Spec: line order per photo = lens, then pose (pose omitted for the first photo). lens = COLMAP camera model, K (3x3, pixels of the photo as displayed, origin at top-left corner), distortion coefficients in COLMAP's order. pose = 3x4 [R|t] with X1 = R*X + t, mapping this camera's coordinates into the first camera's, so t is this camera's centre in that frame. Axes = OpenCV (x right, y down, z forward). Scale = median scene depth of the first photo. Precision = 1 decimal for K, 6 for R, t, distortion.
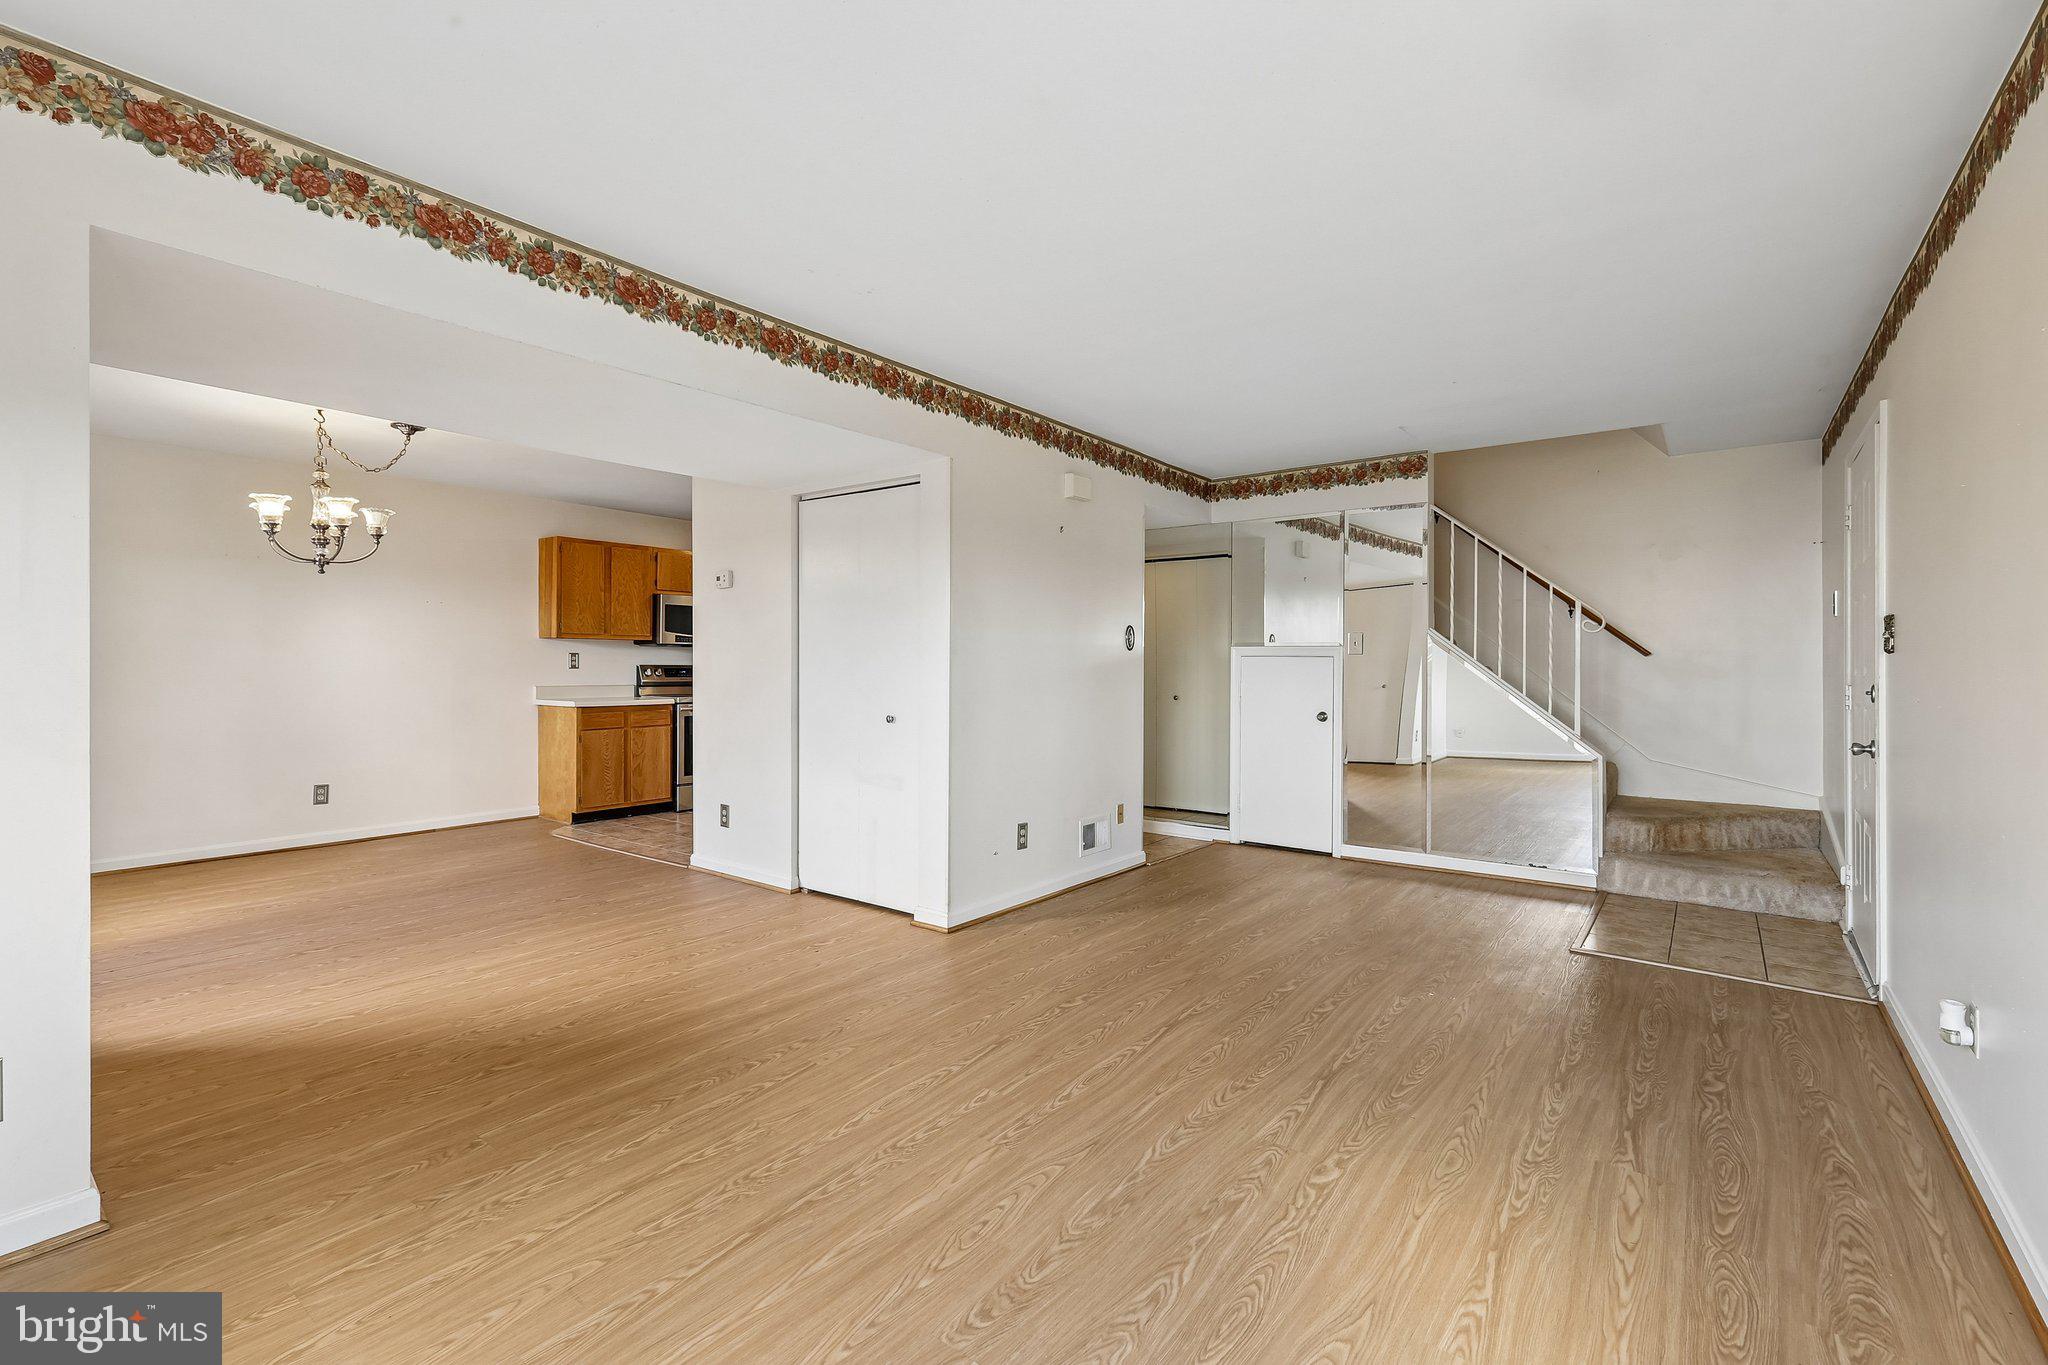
lens RADIAL K [[878.3, 0, 1024.0], [0, 878.3, 682.5], [0, 0, 1]] dist [-0.001117, 0.005264]
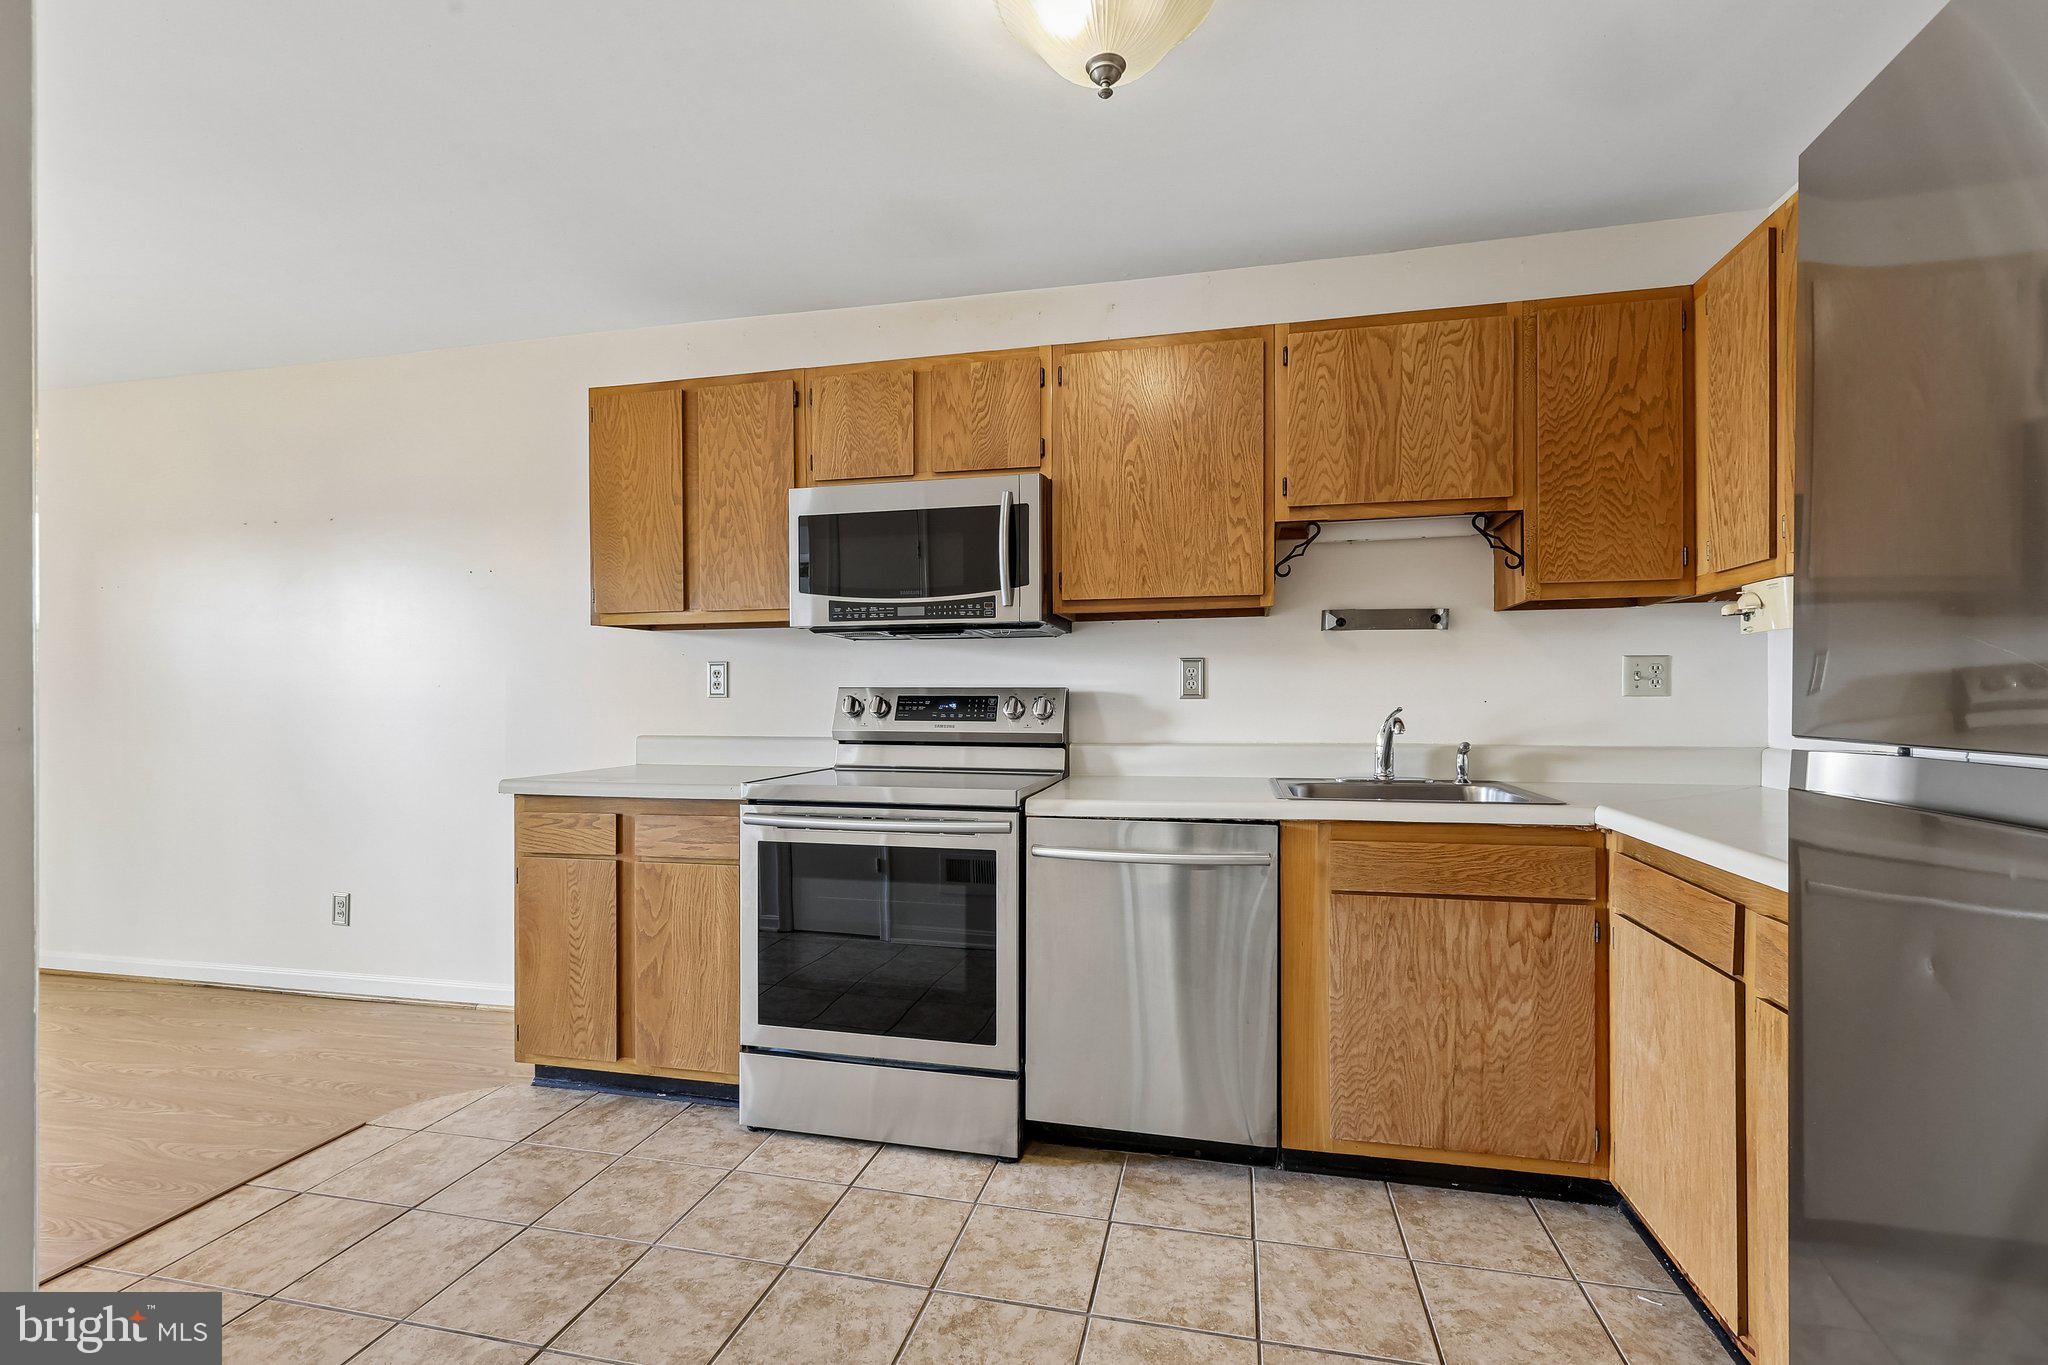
lens RADIAL K [[906.9, 0, 1029.7], [0, 906.9, 704.0], [0, 0, 1]] dist [0.005506, 0.000136]
pose [[0.409387, 0.002376, -0.912358, -0.062217], [-0.014108, 0.999894, -0.003727, -0.020626], [0.912252, 0.014397, 0.409377, 1.507700]]
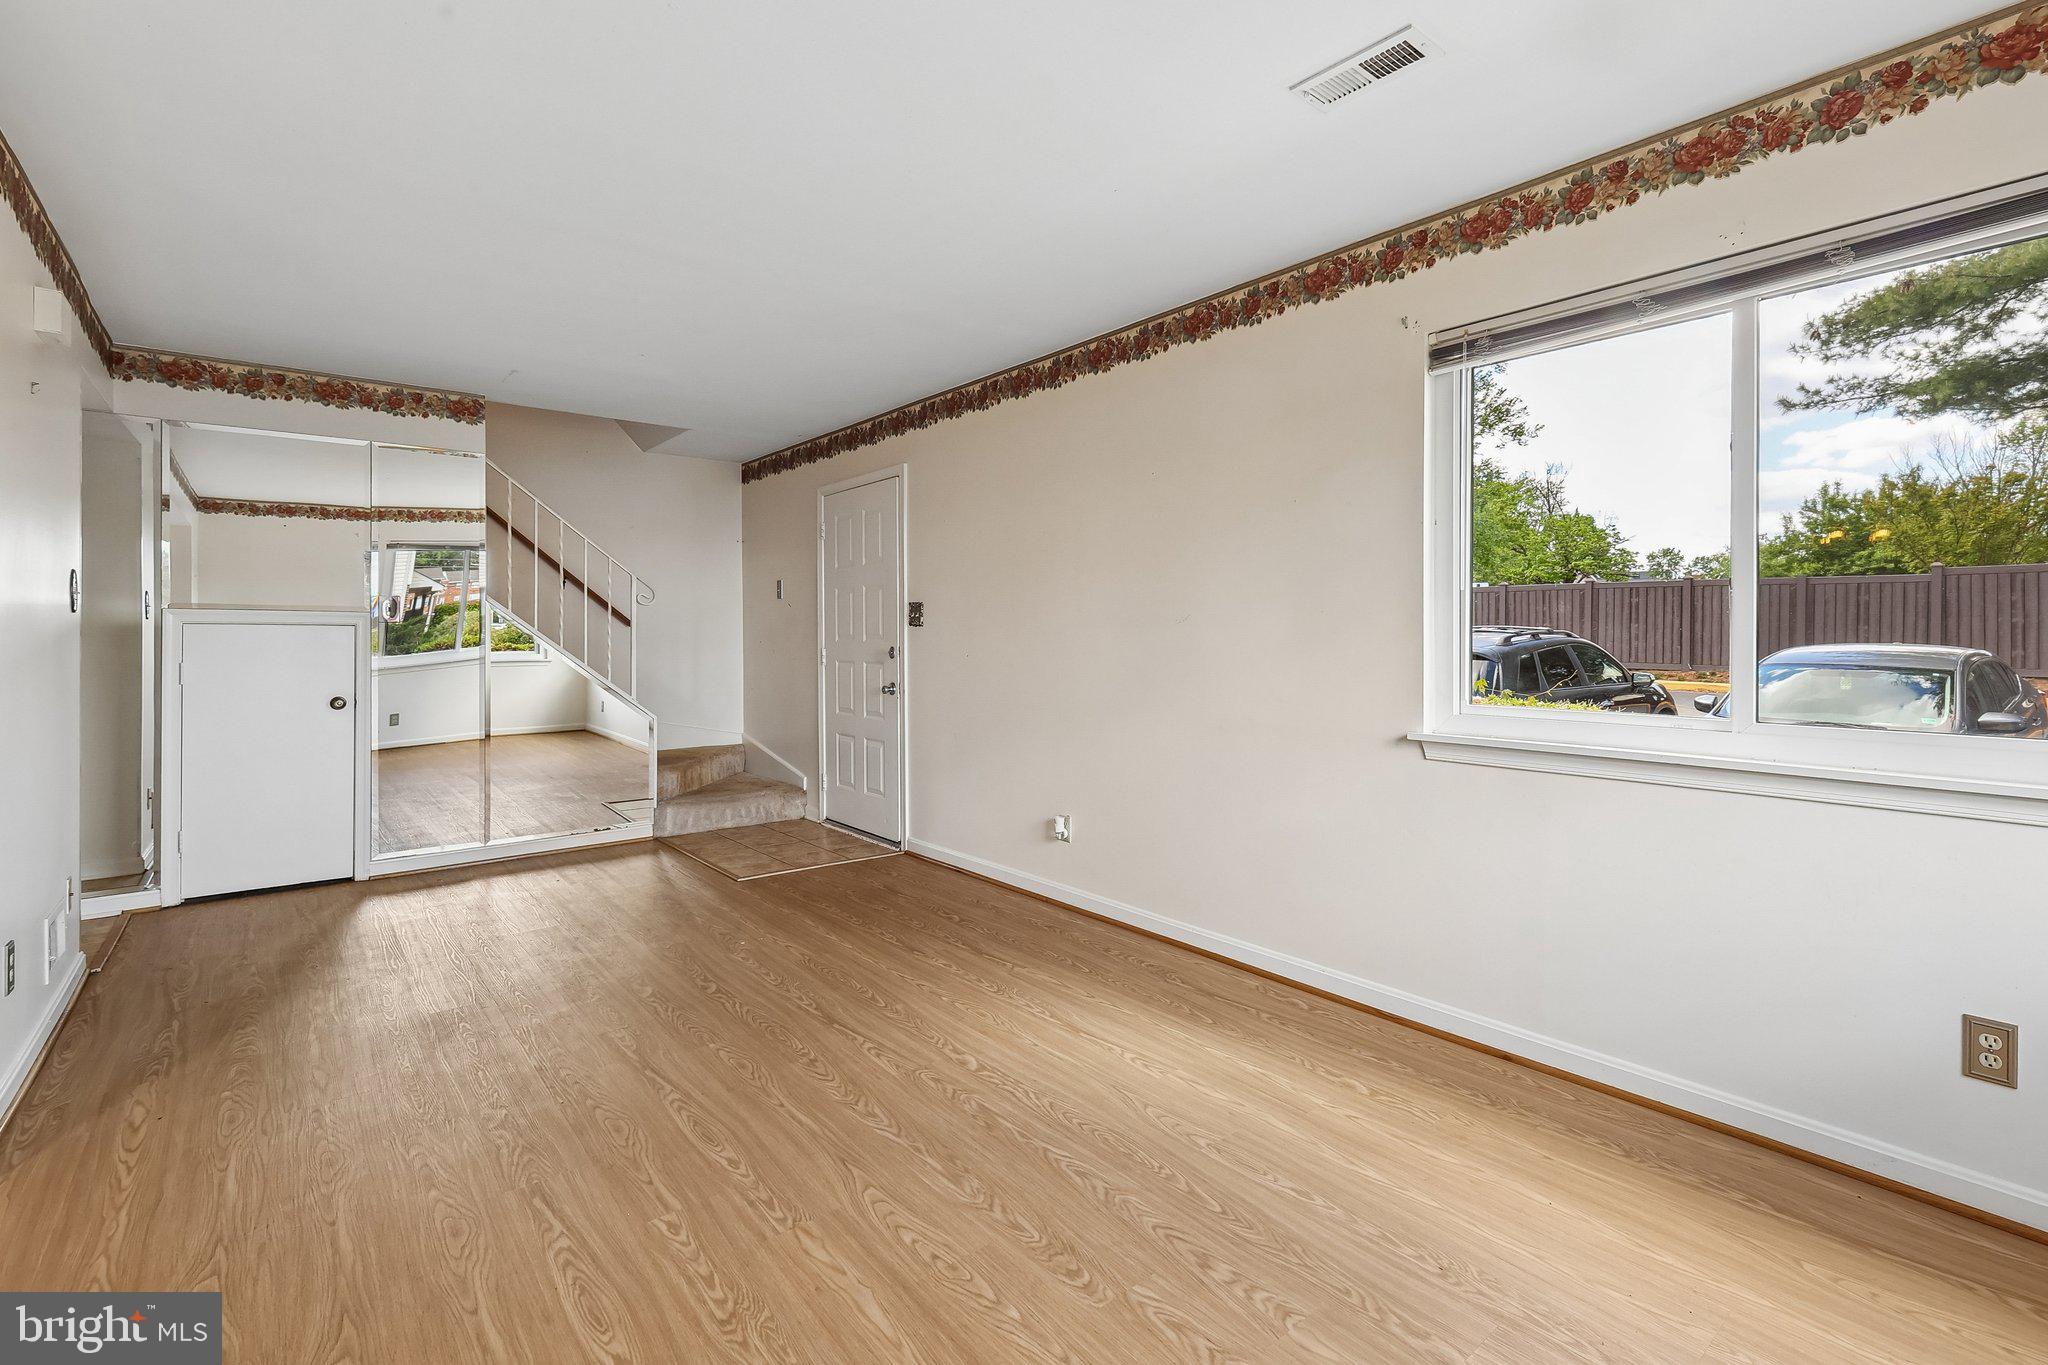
lens RADIAL K [[923.1, 0, 1031.9], [0, 923.1, 639.2], [0, 0, 1]] dist [0.006505, 0.000154]
pose [[0.239622, -0.008494, 0.970829, -0.383077], [0.023642, 0.999716, 0.002911, -0.006040], [-0.970578, 0.022255, 0.239755, 0.273062]]
